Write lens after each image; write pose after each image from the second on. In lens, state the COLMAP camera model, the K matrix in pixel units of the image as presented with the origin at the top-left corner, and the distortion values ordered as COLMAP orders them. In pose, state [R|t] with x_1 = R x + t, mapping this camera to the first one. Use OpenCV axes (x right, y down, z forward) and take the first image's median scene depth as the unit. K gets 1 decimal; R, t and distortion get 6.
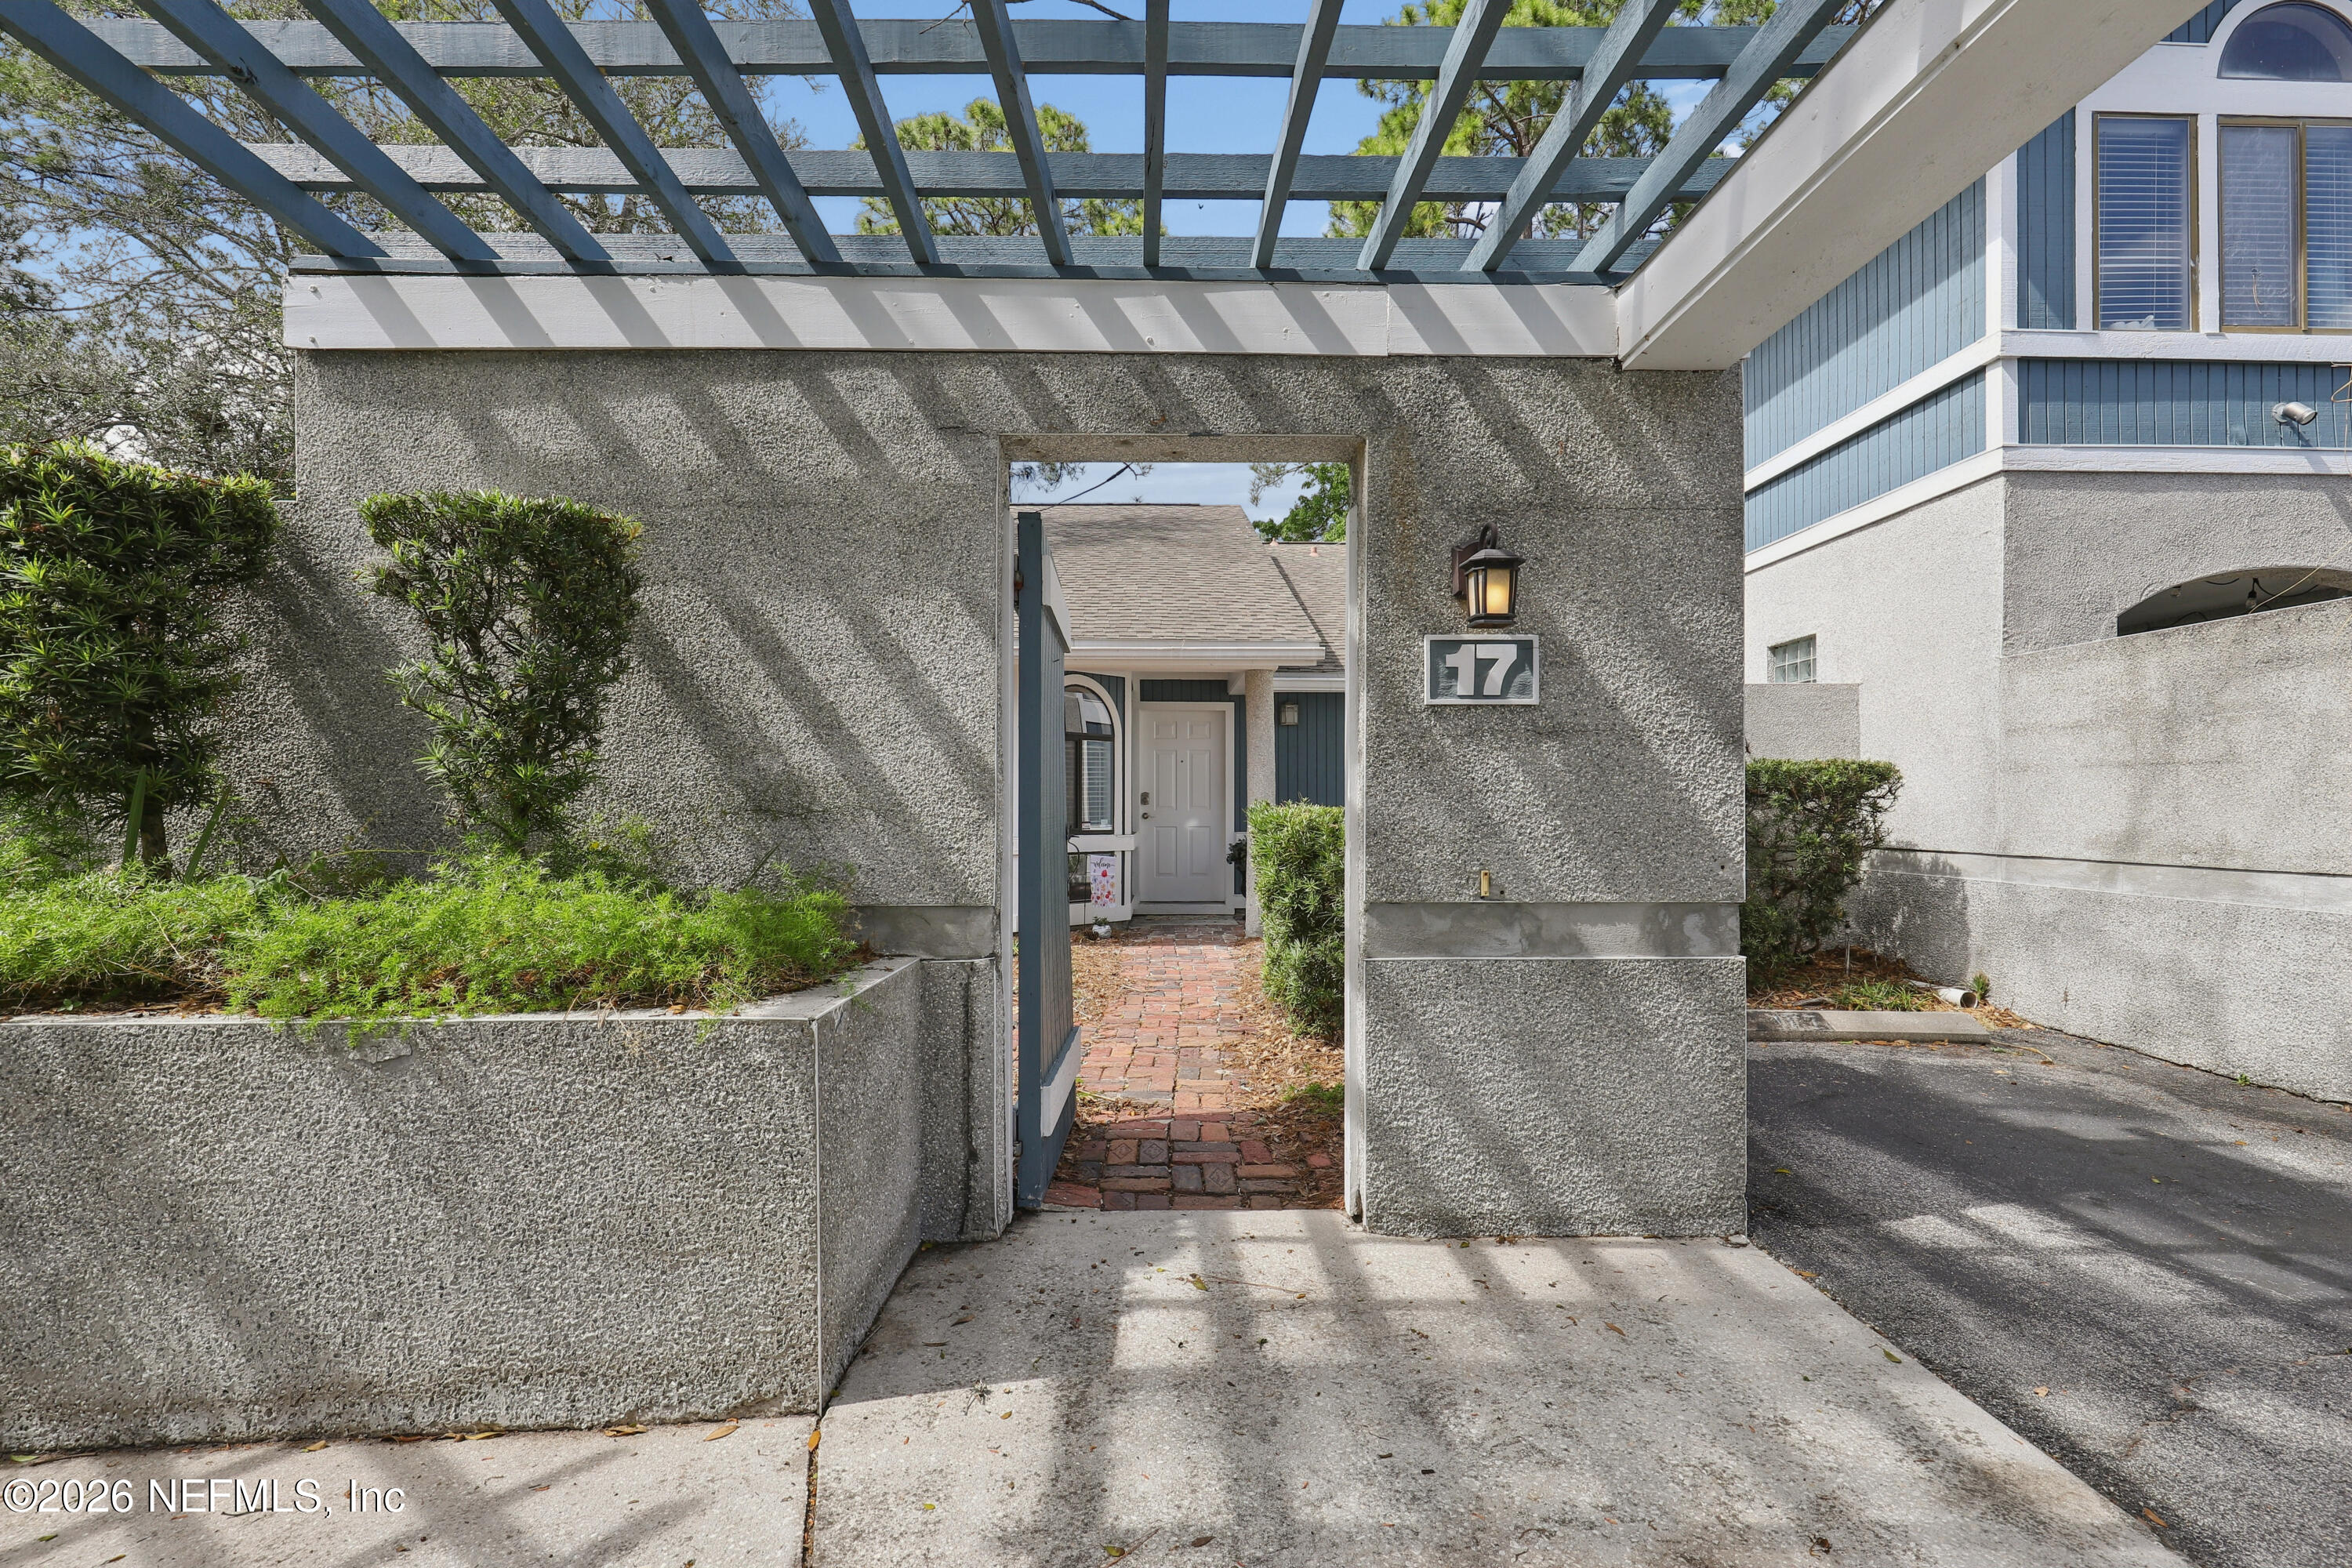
lens RADIAL K [[1072.7, 0, 1176.3], [0, 1072.7, 793.4], [0, 0, 1]] dist [0.001807, -0.000227]
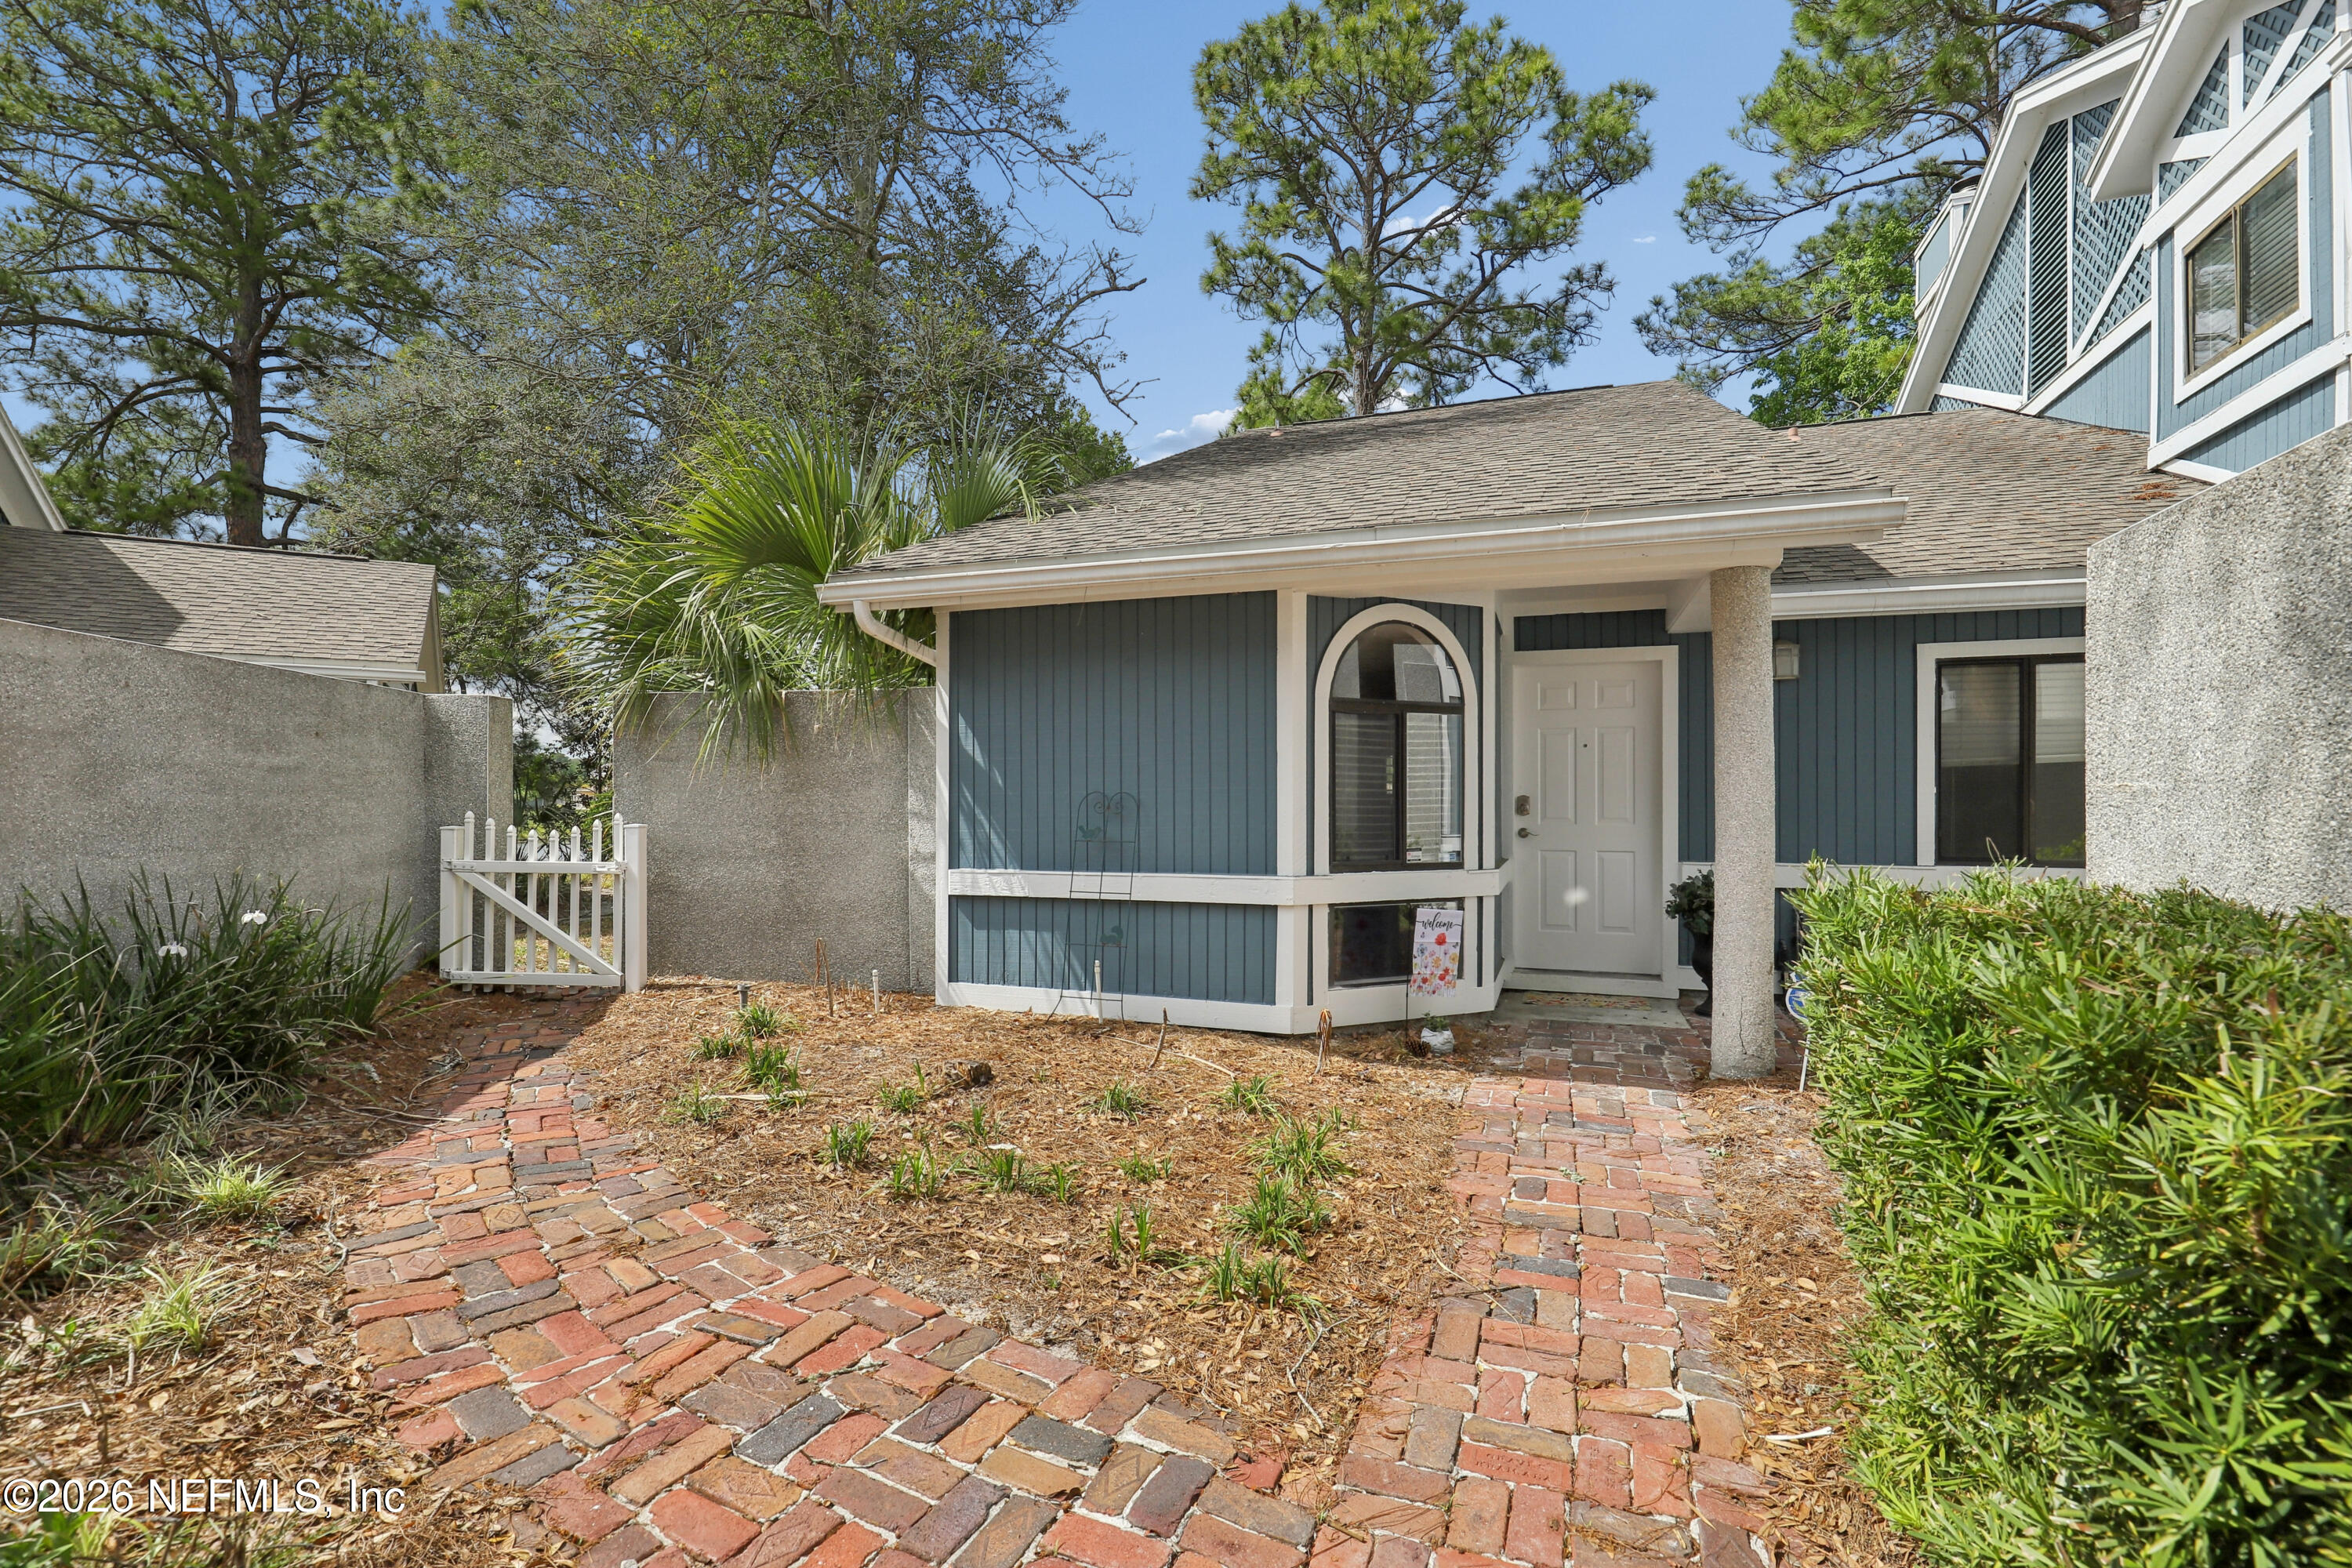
lens RADIAL K [[1072.7, 0, 1173.0], [0, 1072.7, 788.6], [0, 0, 1]] dist [0.001807, -0.000227]
pose [[0.935182, -0.000254, -0.354168, 0.002339], [0.003119, 0.999967, 0.007518, -0.011420], [0.354155, -0.008136, 0.935151, 0.372119]]
